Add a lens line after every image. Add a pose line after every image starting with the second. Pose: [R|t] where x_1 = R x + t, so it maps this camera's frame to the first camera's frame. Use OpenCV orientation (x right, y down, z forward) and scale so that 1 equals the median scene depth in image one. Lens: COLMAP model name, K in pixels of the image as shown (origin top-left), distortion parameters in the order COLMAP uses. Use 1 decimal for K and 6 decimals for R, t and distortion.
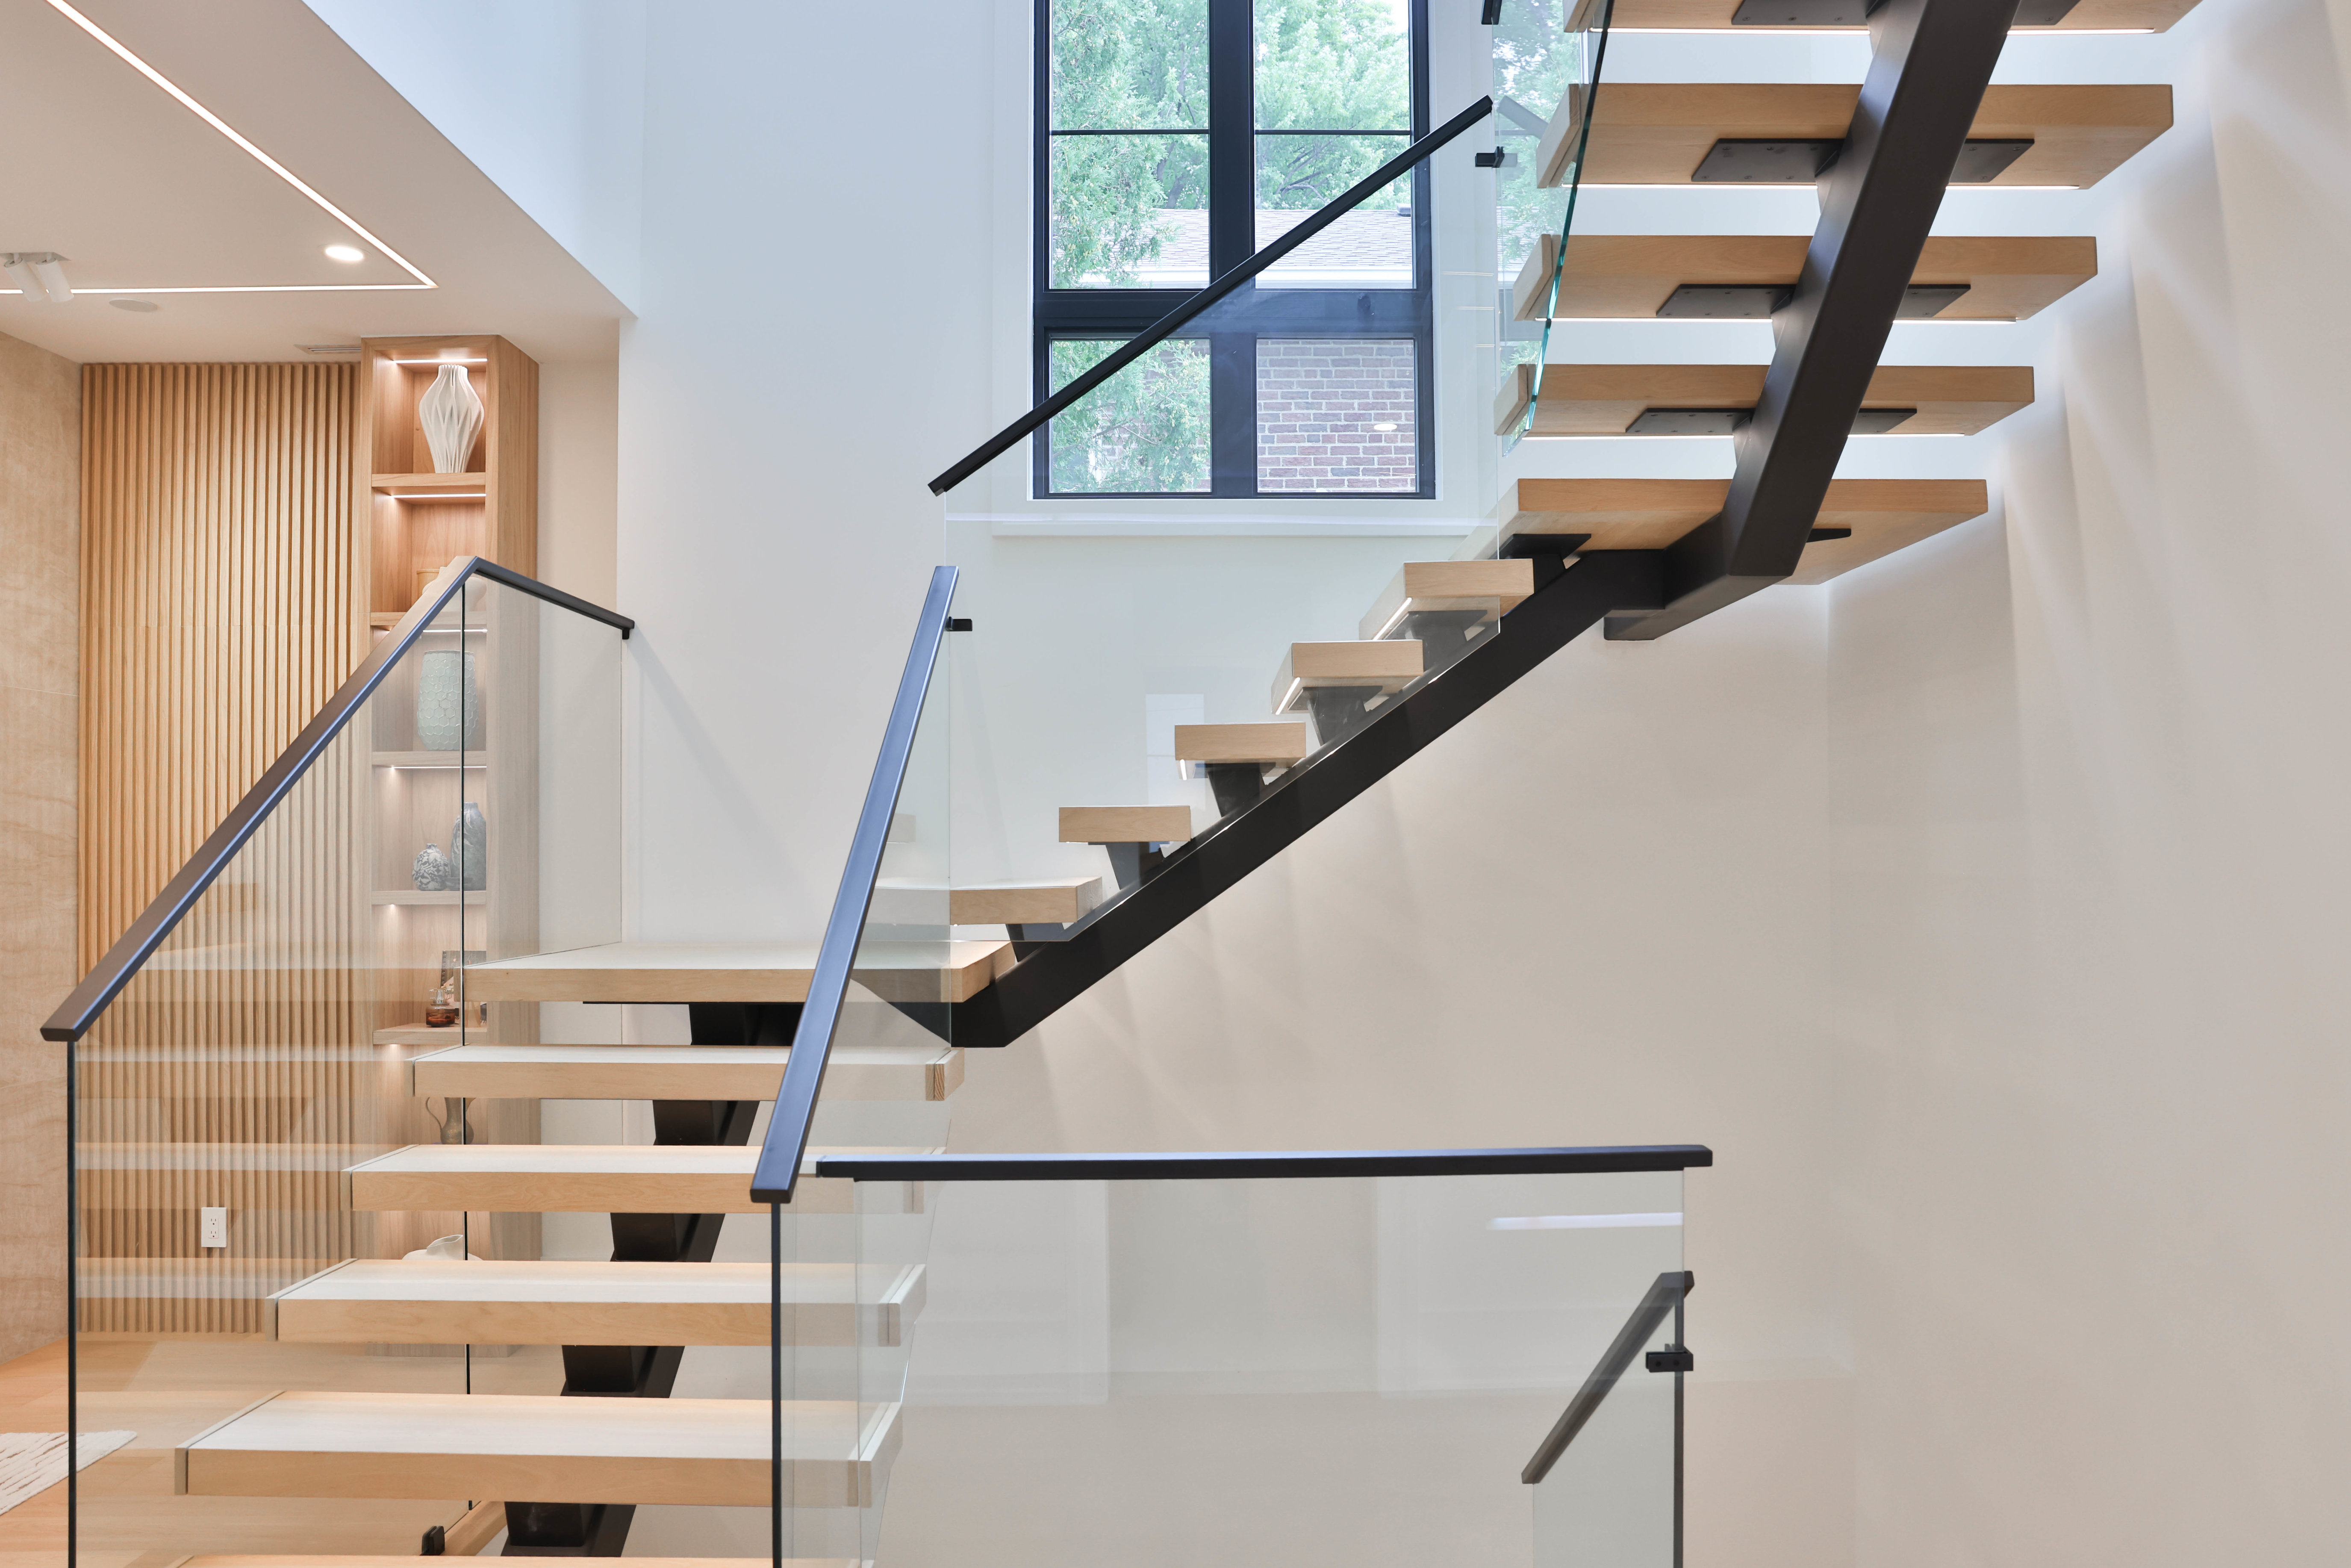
lens RADIAL K [[1778.1, 0, 1188.0], [0, 1778.1, 838.6], [0, 0, 1]] dist [-0.119434, 0.055157]
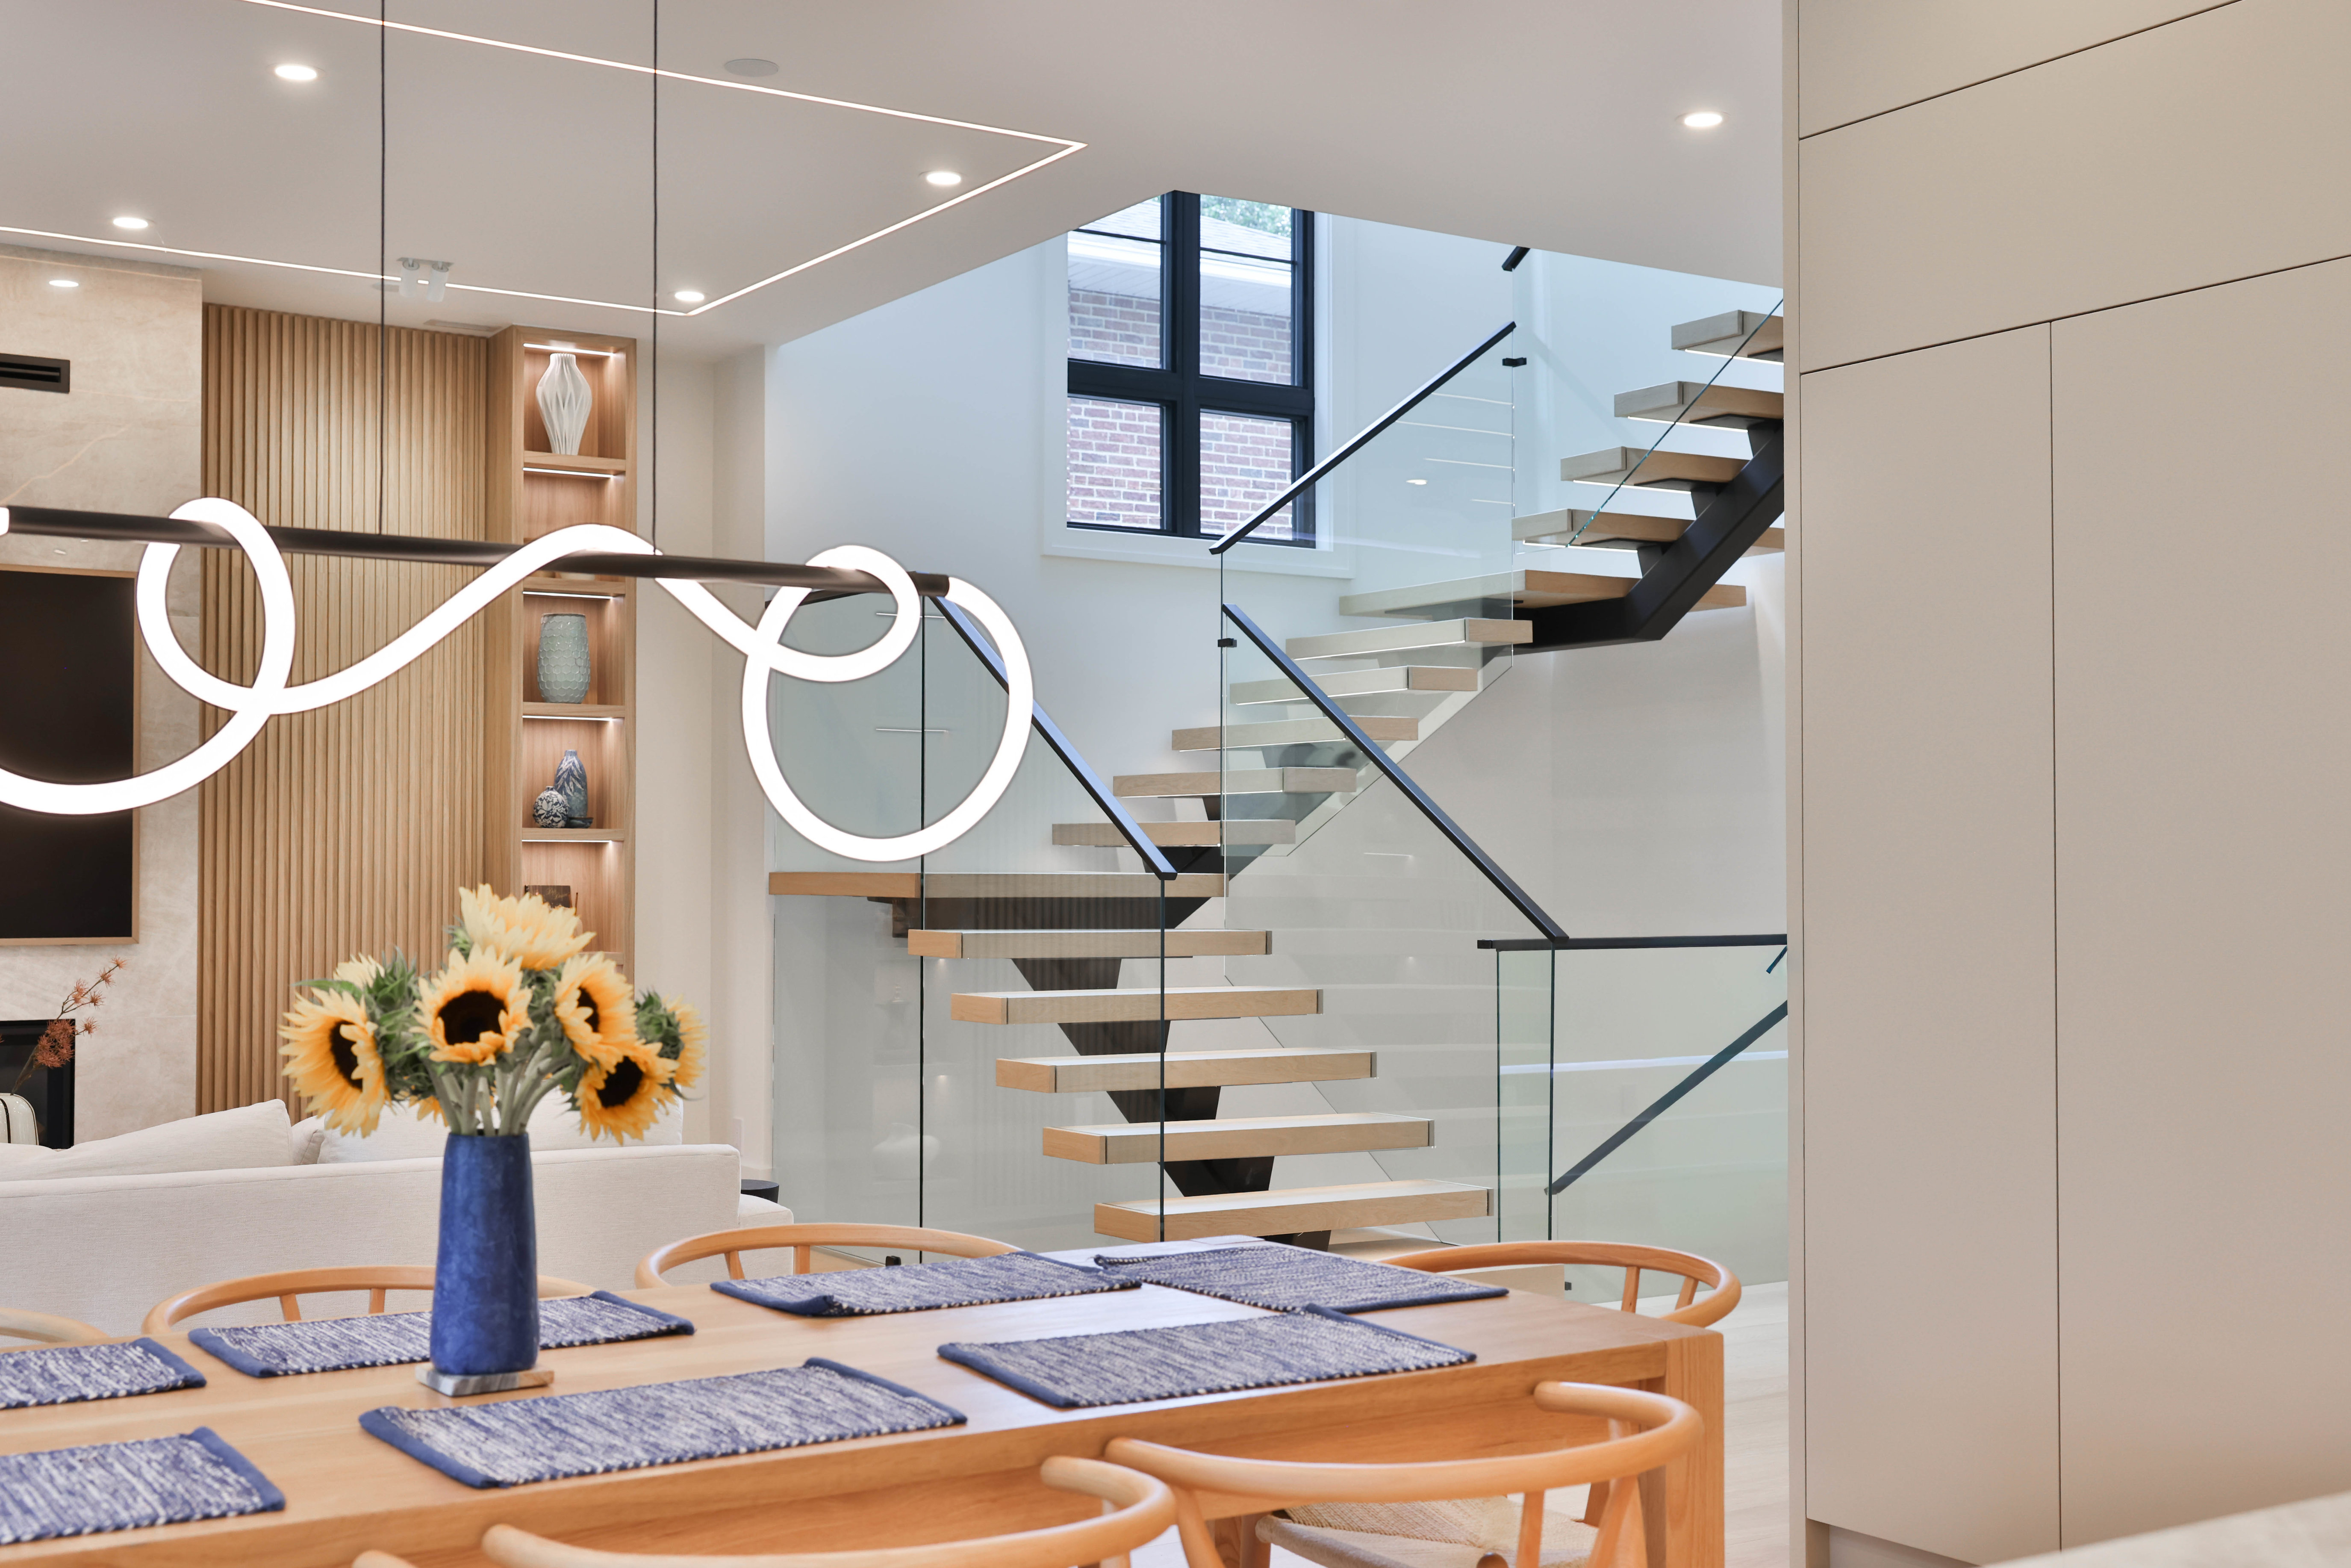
lens RADIAL K [[2563.3, 0, 1158.2], [0, 2563.3, 783.2], [0, 0, 1]] dist [0.210296, 0.000000]
pose [[0.831379, 0.018250, 0.555406, -1.052624], [-0.007926, 0.999748, -0.020986, 0.031785], [-0.555649, 0.013045, 0.831314, -0.578040]]
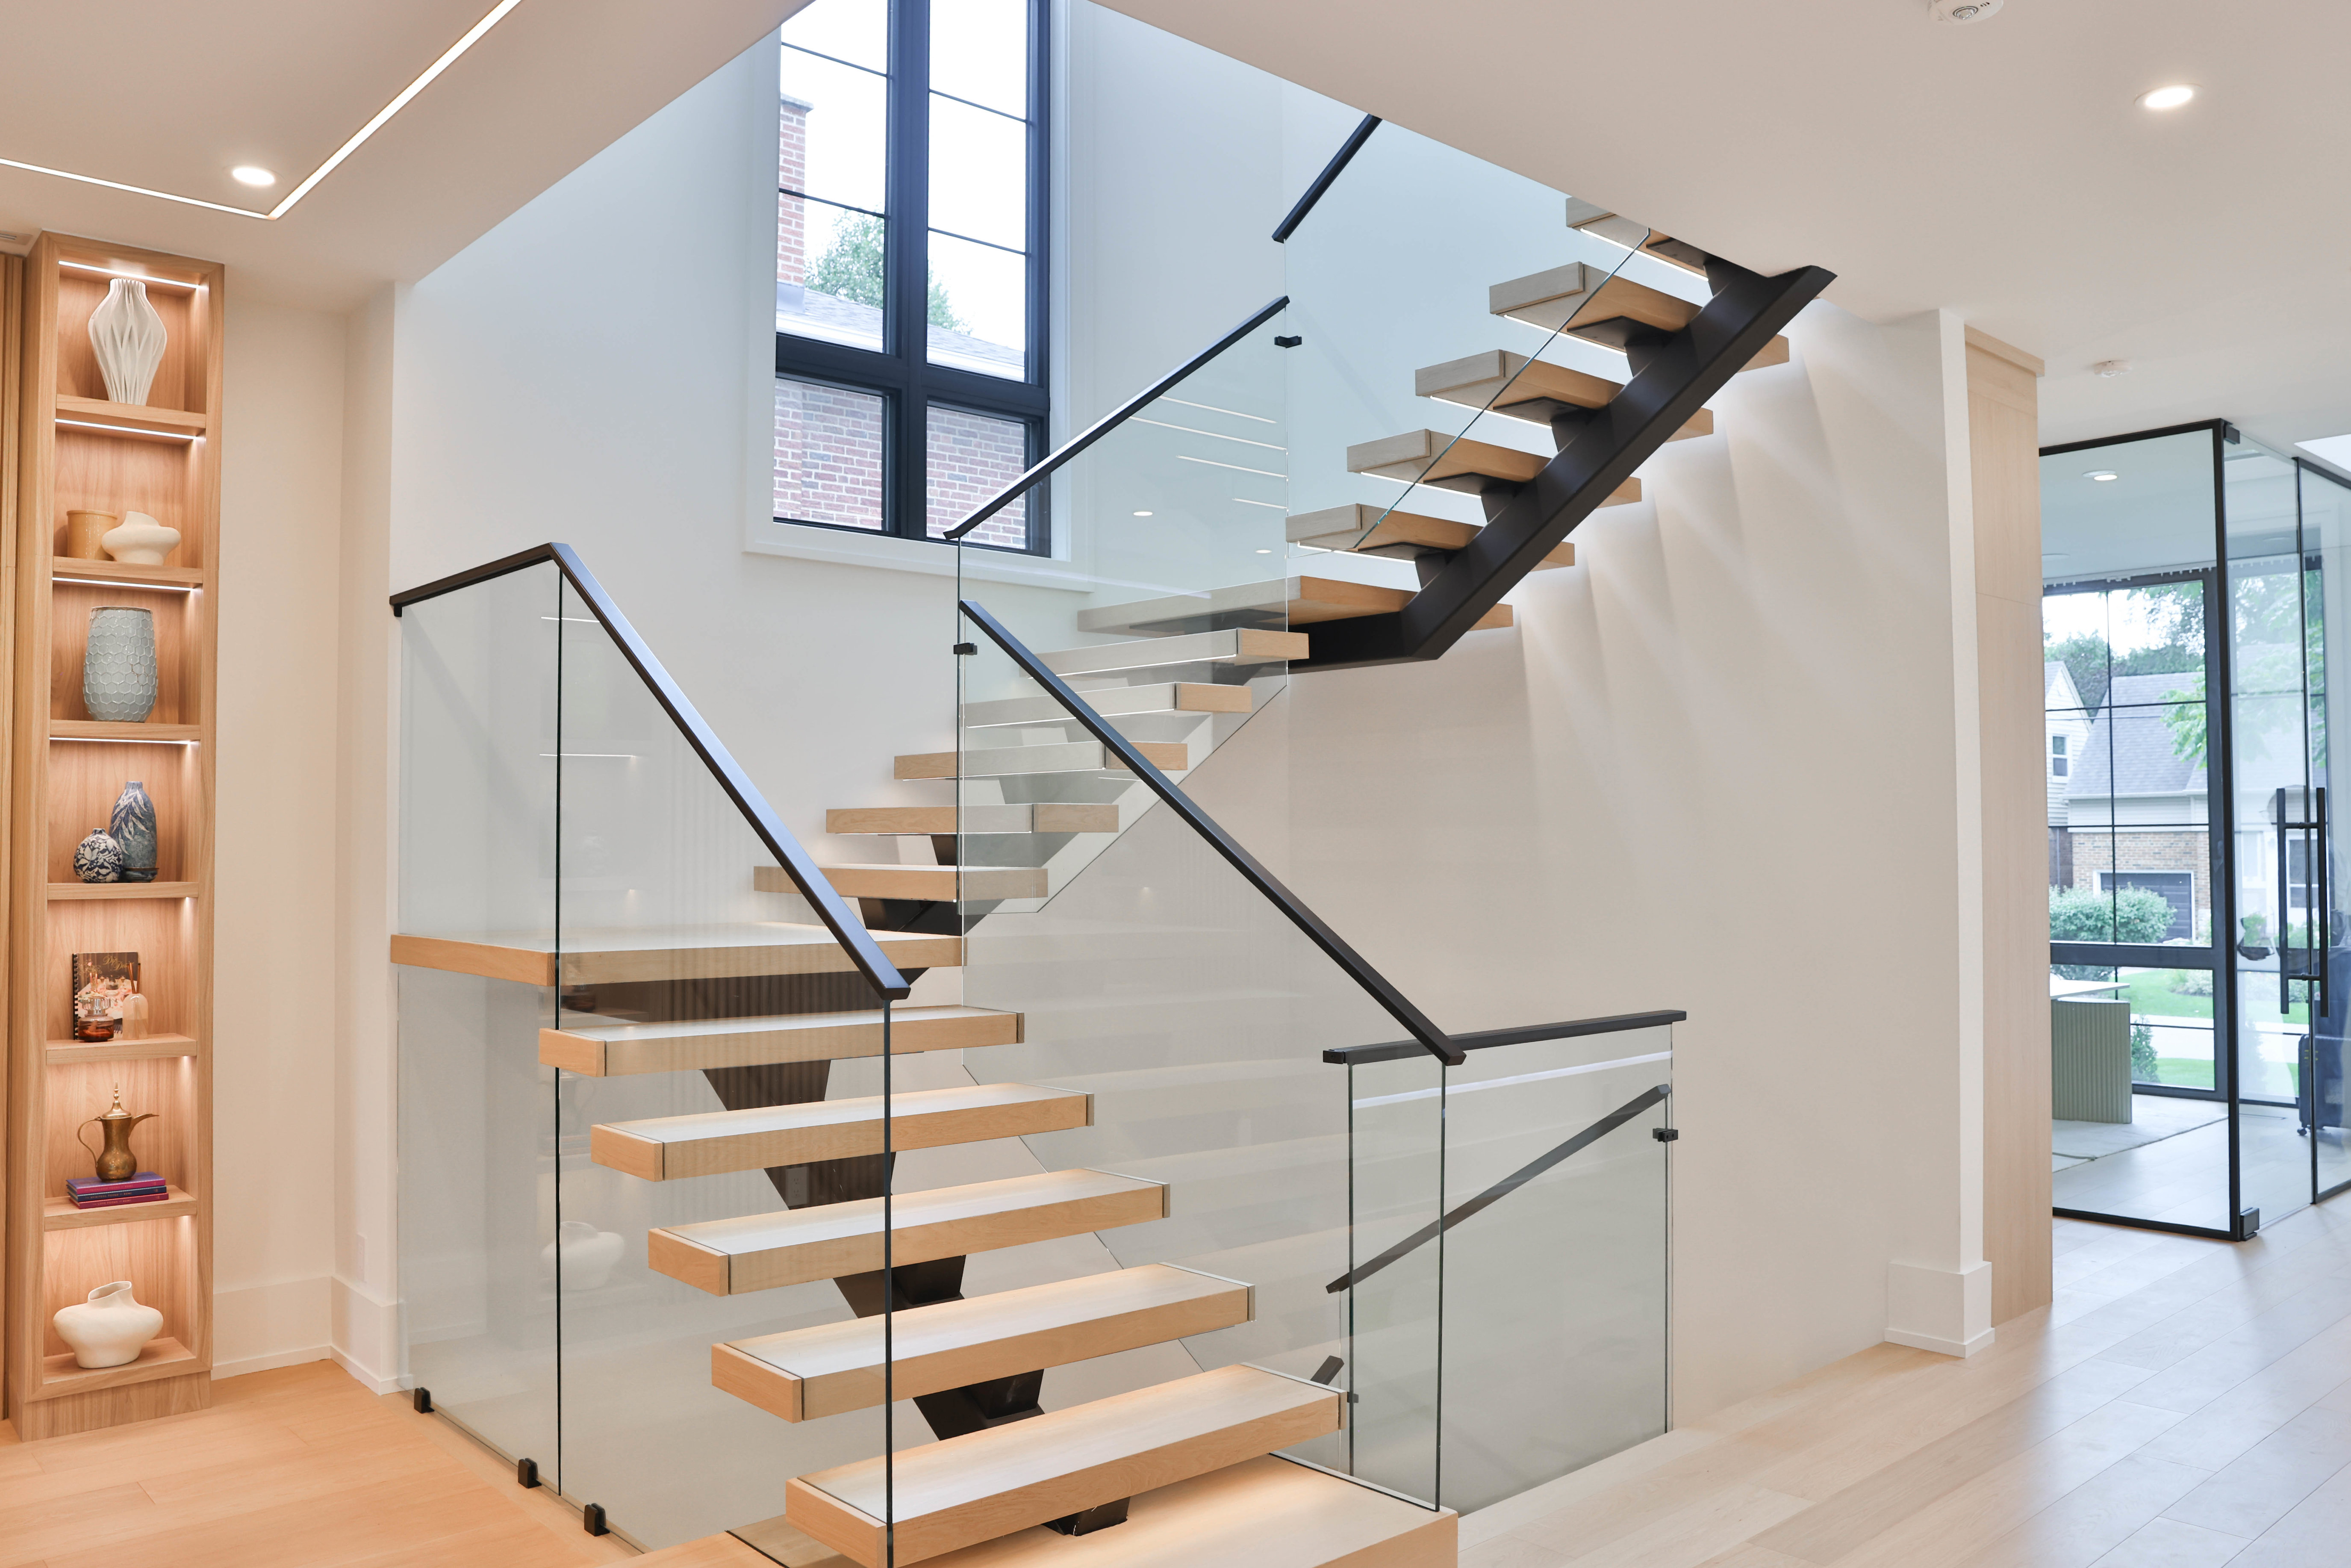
lens RADIAL K [[1778.1, 0, 1119.6], [0, 1778.1, 824.8], [0, 0, 1]] dist [-0.119434, 0.055157]
pose [[0.748789, 0.006829, 0.662773, -0.648450], [-0.007278, 0.999971, -0.002081, -0.001215], [-0.662769, -0.003266, 0.748817, 0.027733]]
